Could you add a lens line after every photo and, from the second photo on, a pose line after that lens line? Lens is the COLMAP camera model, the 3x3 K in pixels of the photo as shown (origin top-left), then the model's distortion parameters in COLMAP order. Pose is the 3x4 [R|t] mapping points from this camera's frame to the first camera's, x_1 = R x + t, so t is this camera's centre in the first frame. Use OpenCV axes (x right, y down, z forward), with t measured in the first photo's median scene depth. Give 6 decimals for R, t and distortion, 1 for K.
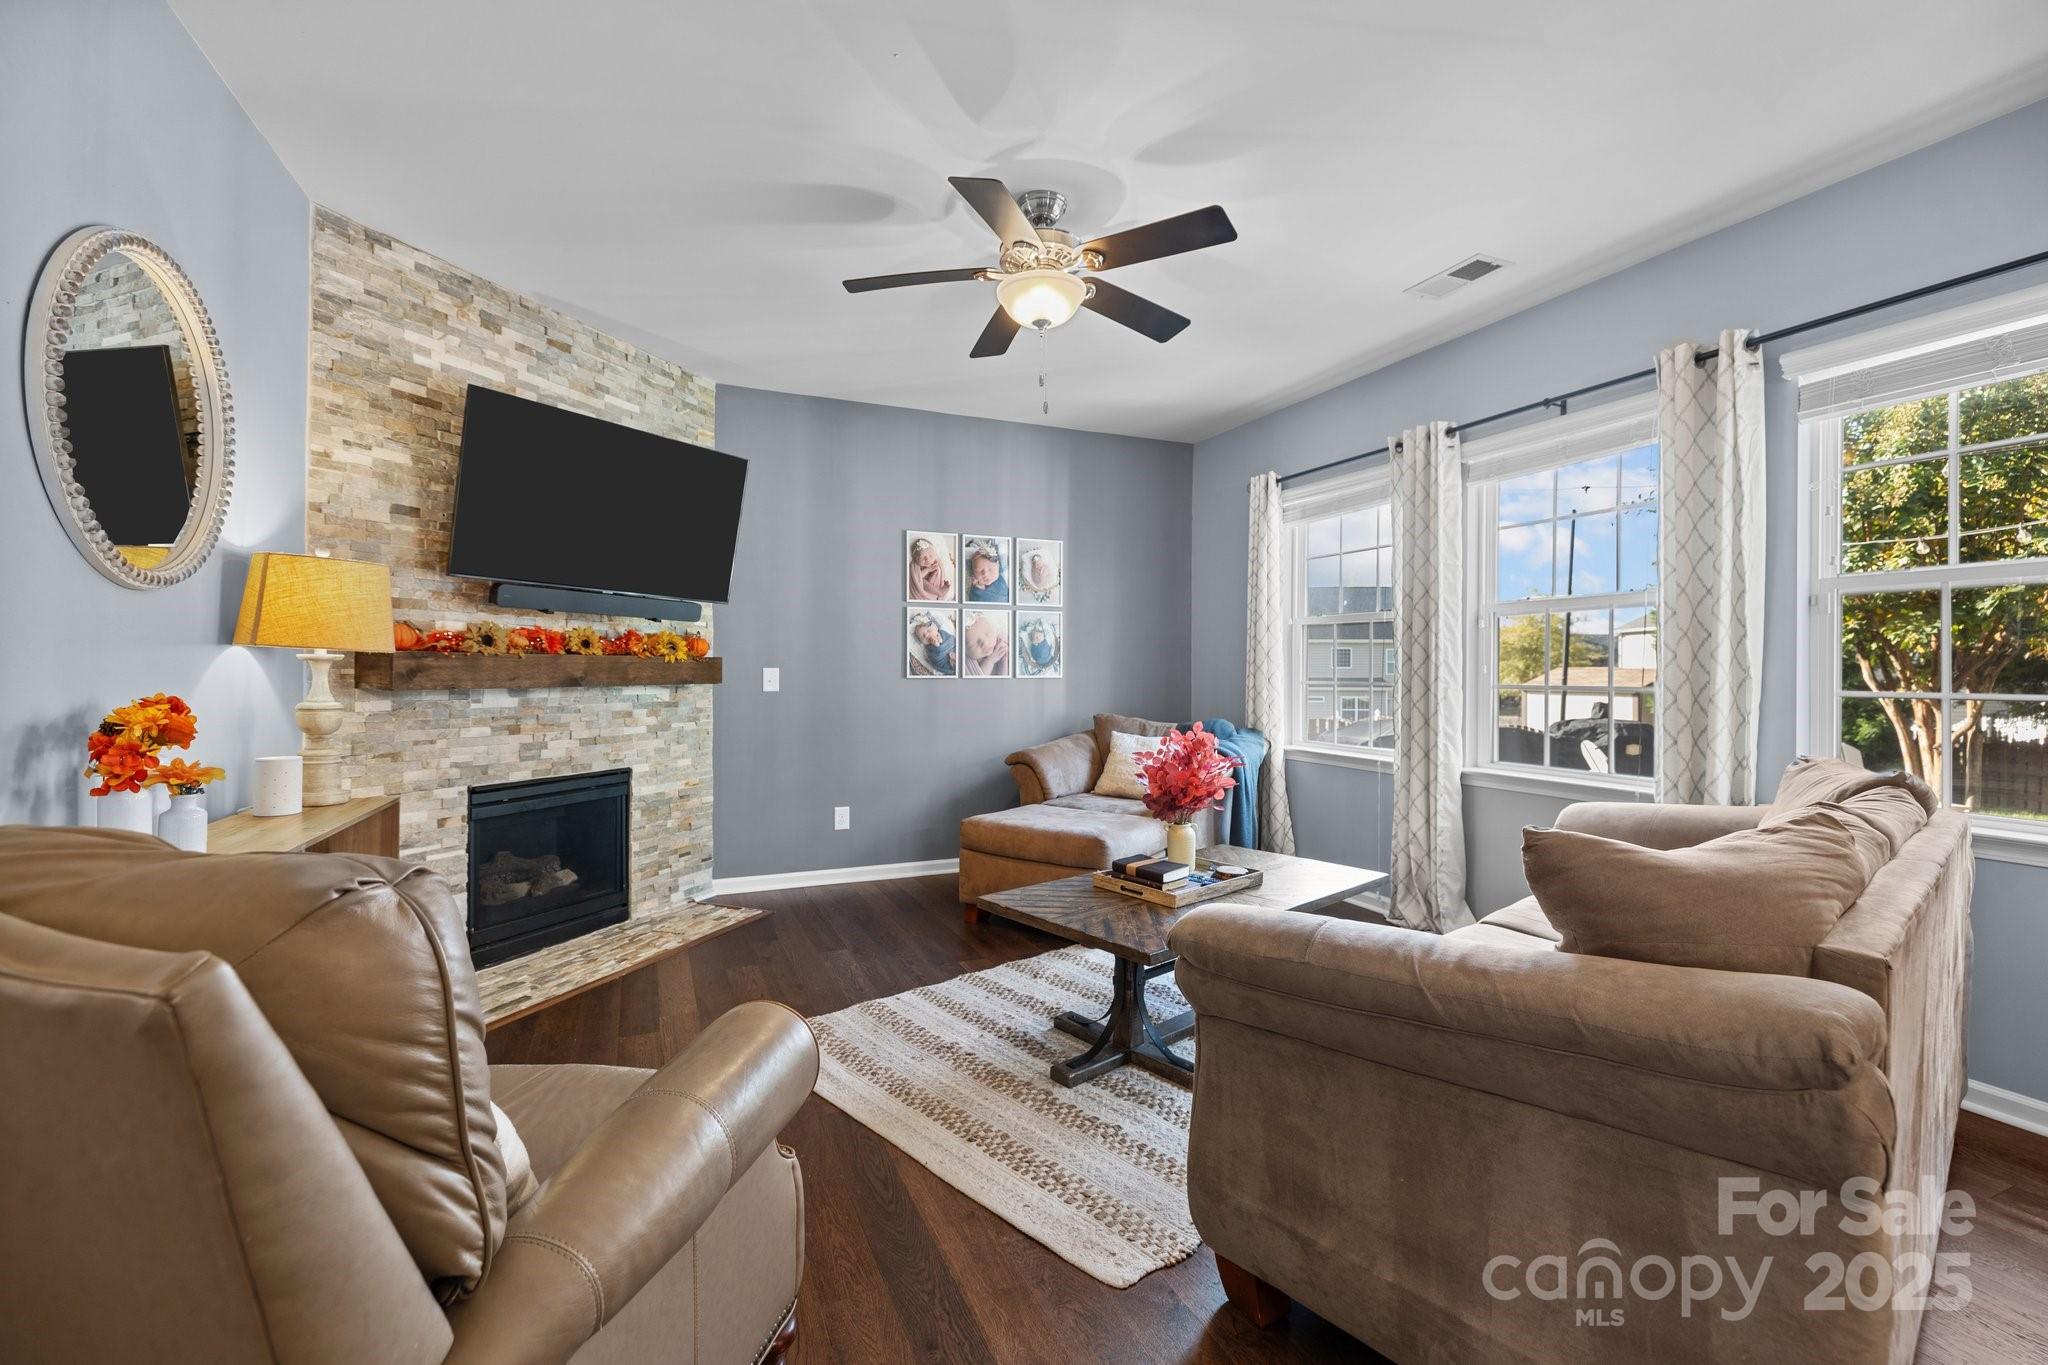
lens RADIAL K [[879.2, 0, 1022.5], [0, 879.2, 670.0], [0, 0, 1]] dist [0.003345, -0.001512]
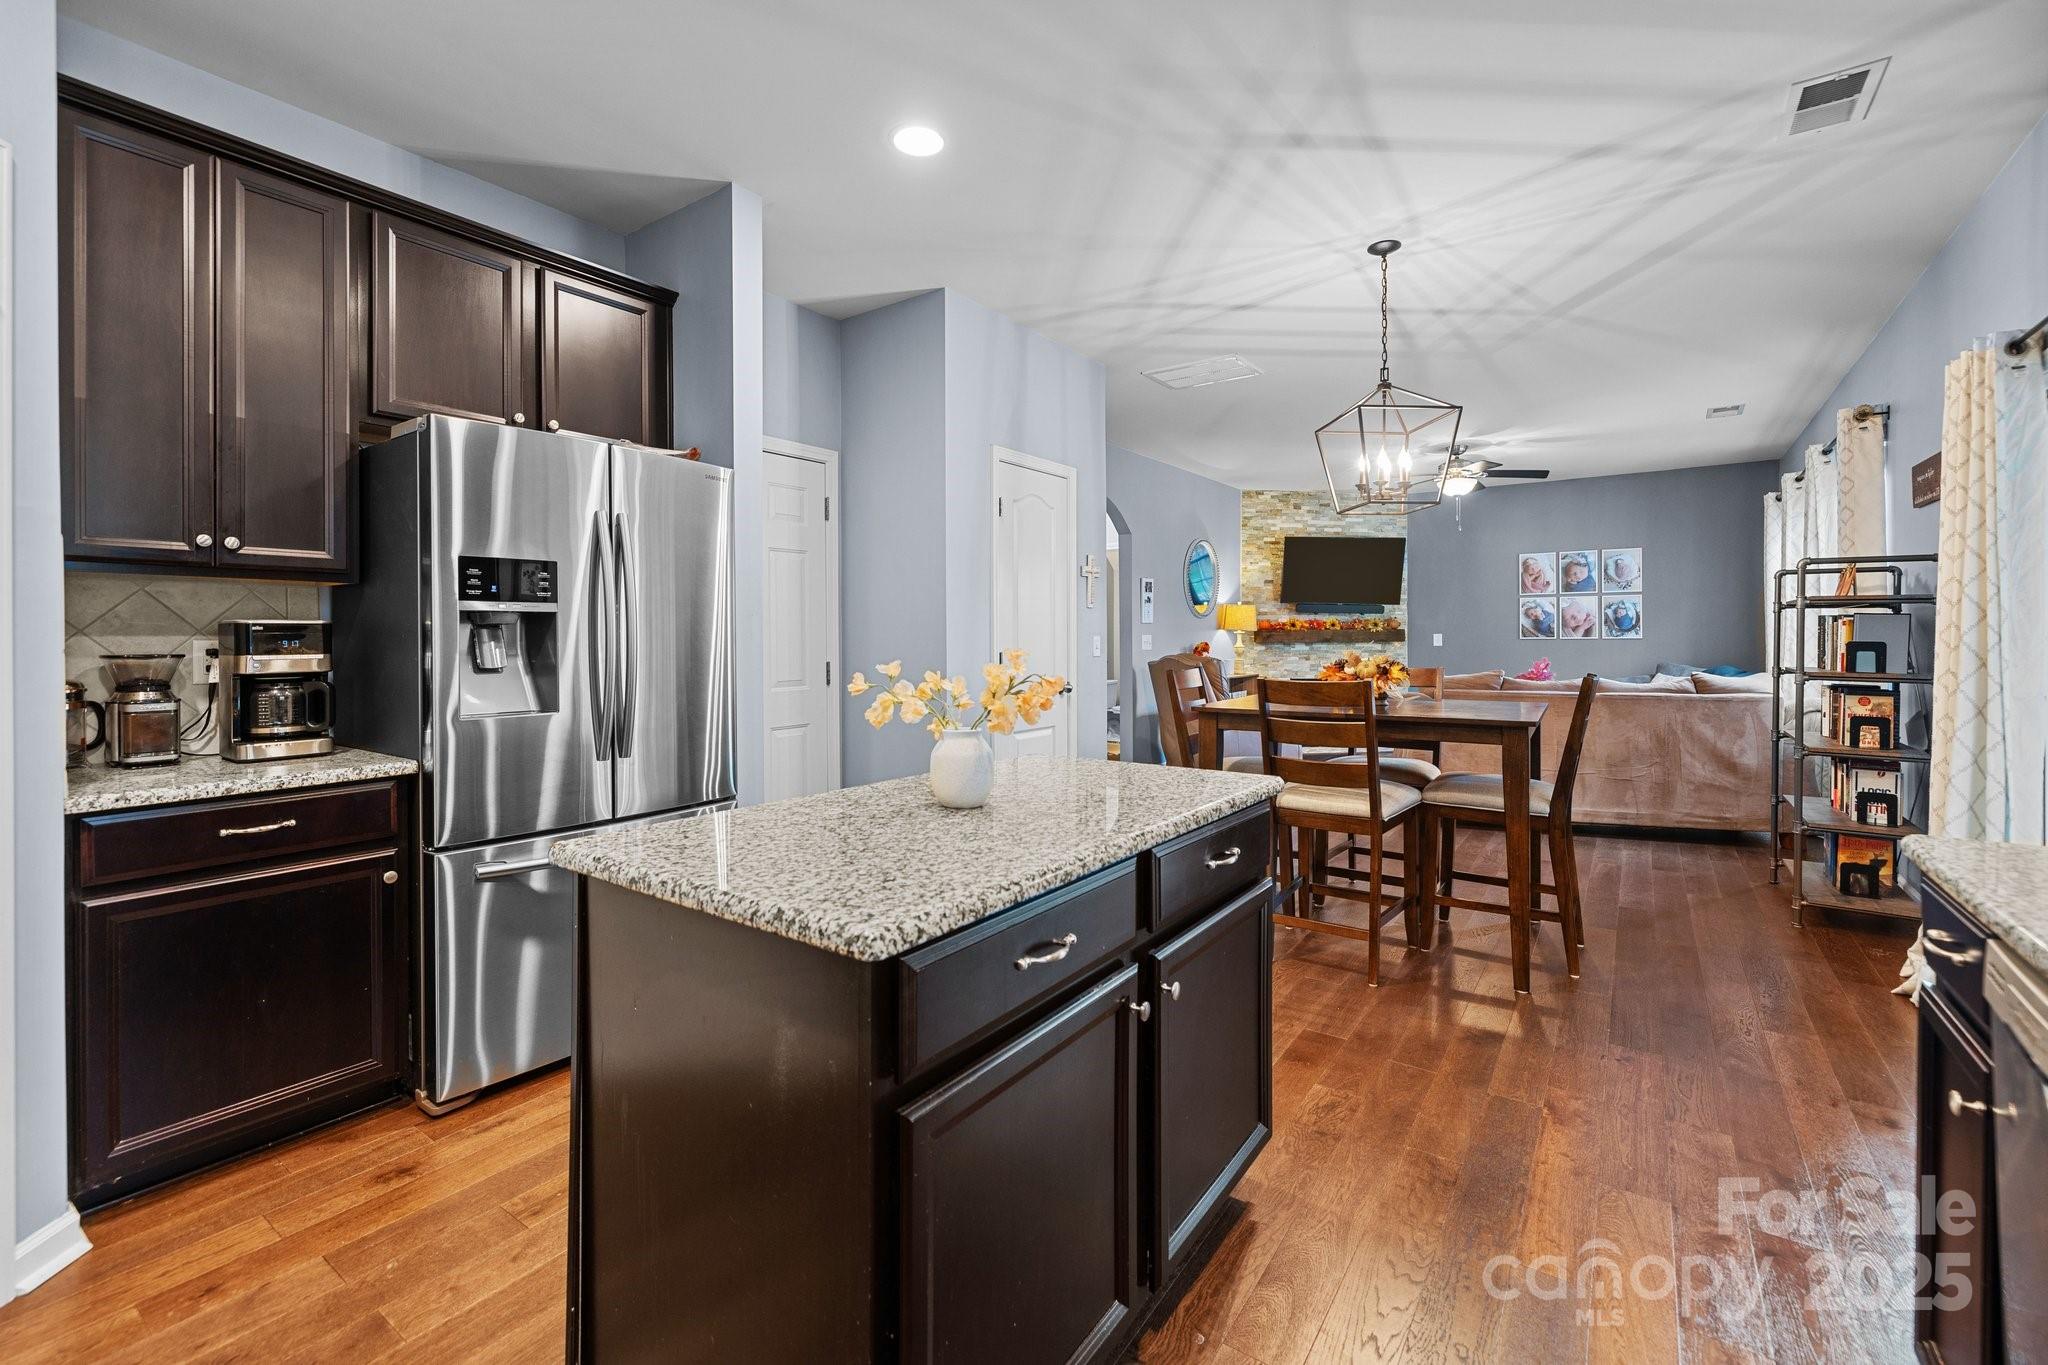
lens RADIAL K [[879.2, 0, 1025.8], [0, 879.2, 633.9], [0, 0, 1]] dist [0.003345, -0.001512]
pose [[0.525976, -0.010256, -0.850438, 1.038083], [0.007401, 0.999945, -0.007482, 0.006319], [0.850467, -0.002359, 0.526023, -0.935871]]
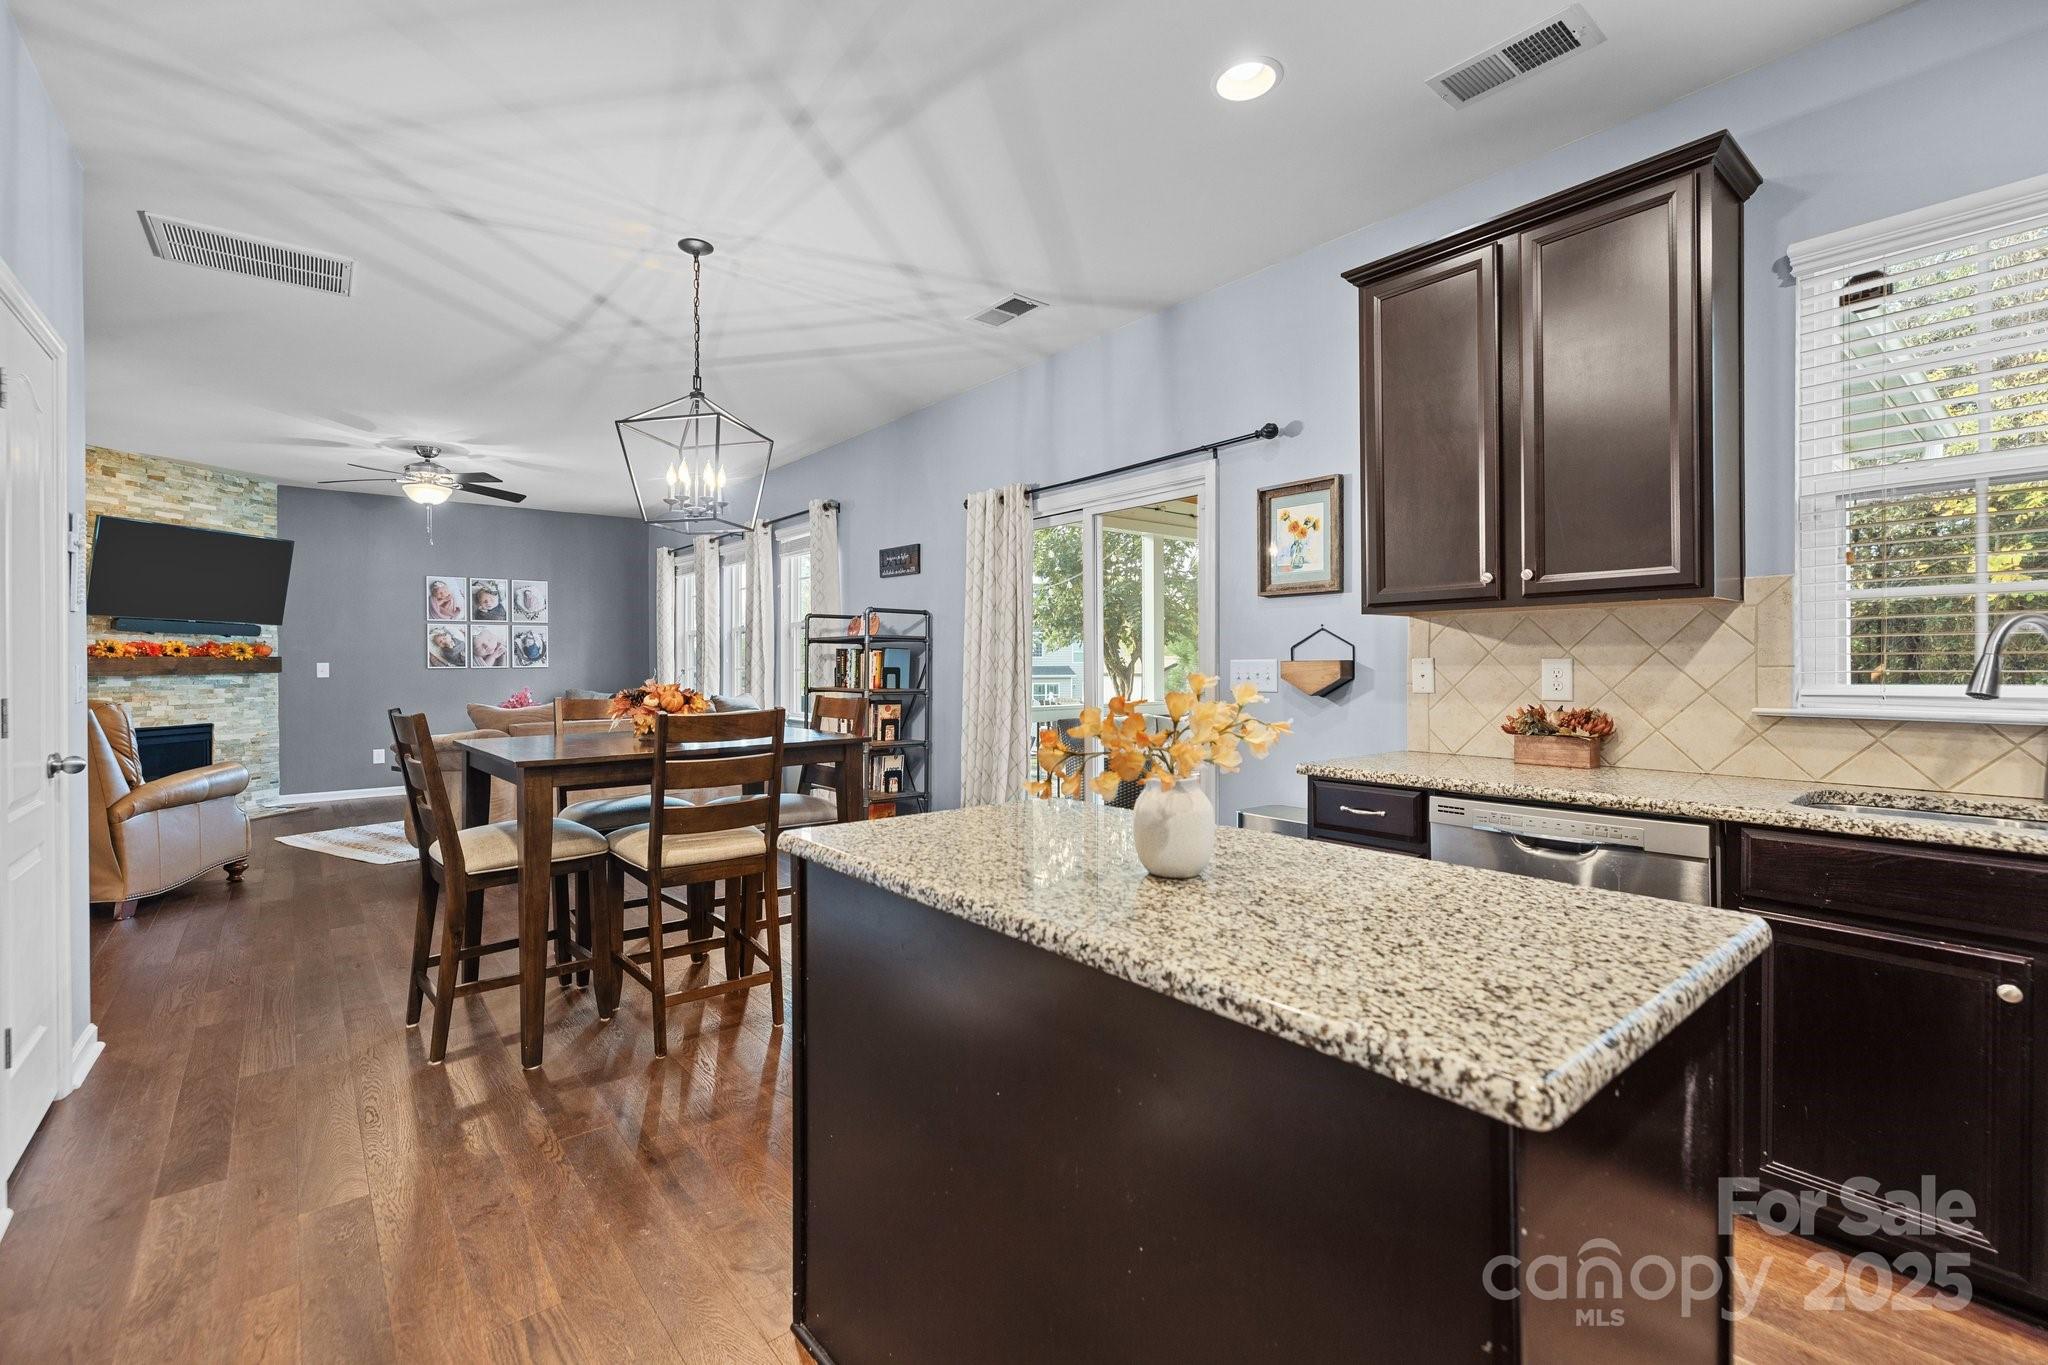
lens RADIAL K [[879.2, 0, 1015.3], [0, 879.2, 665.6], [0, 0, 1]] dist [0.003345, -0.001512]
pose [[0.960787, -0.010976, 0.277070, 0.559694], [0.009427, 0.999932, 0.006923, 0.003870], [-0.277127, -0.004040, 0.960825, -1.035140]]
